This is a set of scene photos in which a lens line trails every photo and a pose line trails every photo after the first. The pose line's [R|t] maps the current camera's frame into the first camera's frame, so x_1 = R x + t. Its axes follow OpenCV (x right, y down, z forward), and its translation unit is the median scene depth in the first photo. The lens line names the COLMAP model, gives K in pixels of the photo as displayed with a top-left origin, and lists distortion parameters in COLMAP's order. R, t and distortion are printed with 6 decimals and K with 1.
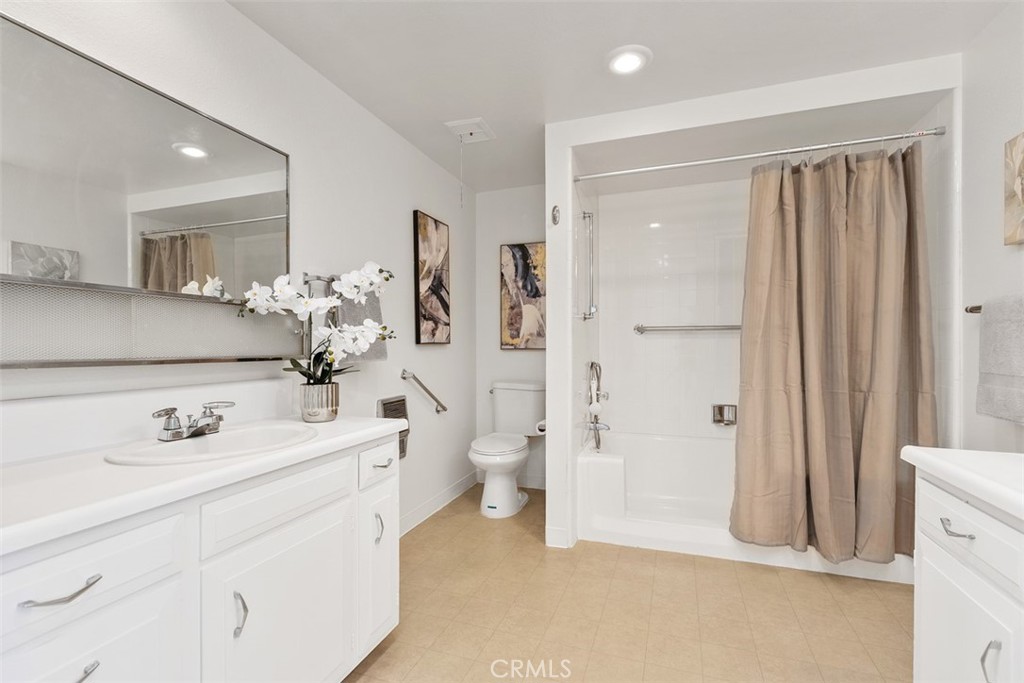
lens RADIAL K [[464.3, 0, 508.9], [0, 464.3, 336.4], [0, 0, 1]] dist [0.002654, 0.000162]
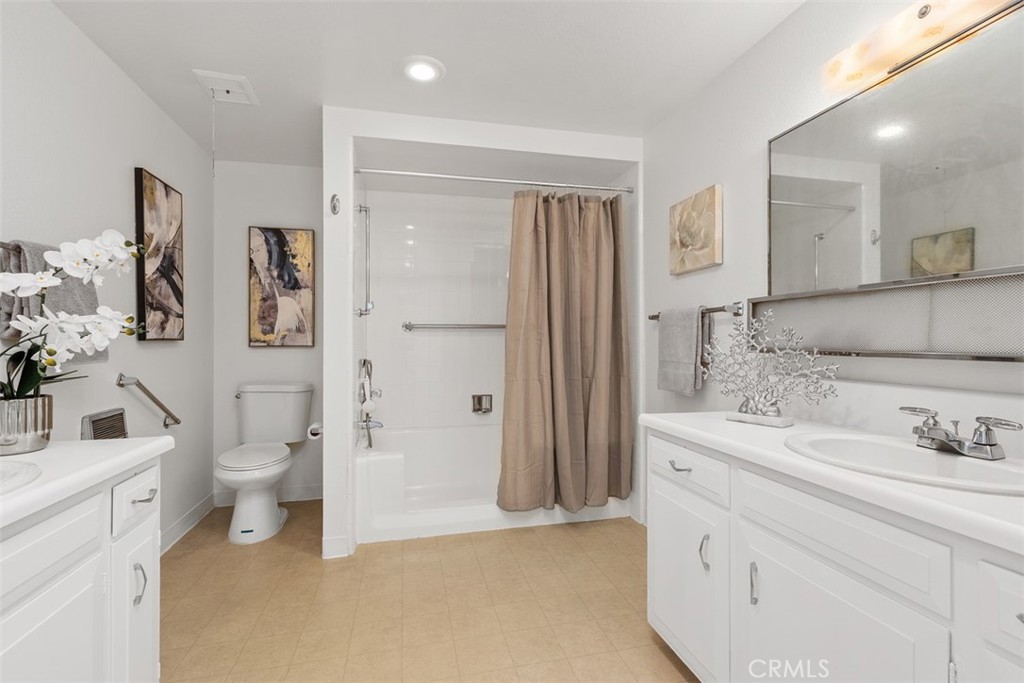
lens RADIAL K [[462.1, 0, 510.3], [0, 462.1, 327.2], [0, 0, 1]] dist [0.002032, 0.000176]
pose [[0.841609, 0.017680, 0.539798, -0.113675], [-0.010275, 0.999807, -0.016726, 0.001245], [-0.539990, 0.008530, 0.841628, 0.021371]]
